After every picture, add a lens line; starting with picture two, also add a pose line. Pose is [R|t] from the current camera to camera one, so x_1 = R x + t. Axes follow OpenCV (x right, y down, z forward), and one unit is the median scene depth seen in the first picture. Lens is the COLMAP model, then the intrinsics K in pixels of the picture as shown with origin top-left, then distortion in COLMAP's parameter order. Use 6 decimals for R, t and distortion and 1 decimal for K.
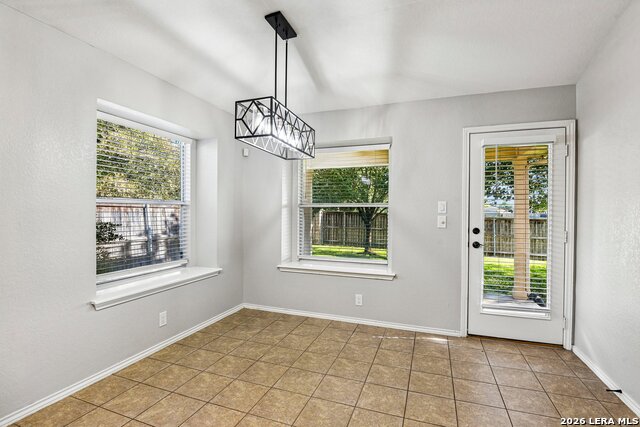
lens RADIAL K [[300.1, 0, 318.3], [0, 300.1, 213.9], [0, 0, 1]] dist [-0.014189, -0.005190]
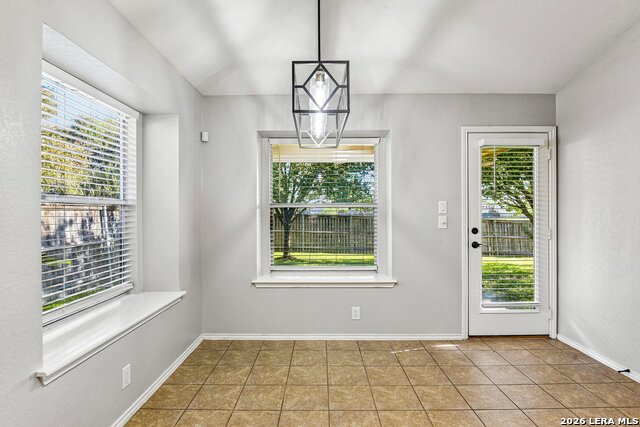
lens RADIAL K [[322.7, 0, 320.0], [0, 322.7, 213.5], [0, 0, 1]] dist [-0.018916, -0.000907]
pose [[0.941972, -0.009785, 0.335550, -0.312437], [0.011598, 0.999927, -0.003400, -0.003490], [-0.335492, 0.007094, 0.942016, 0.163865]]
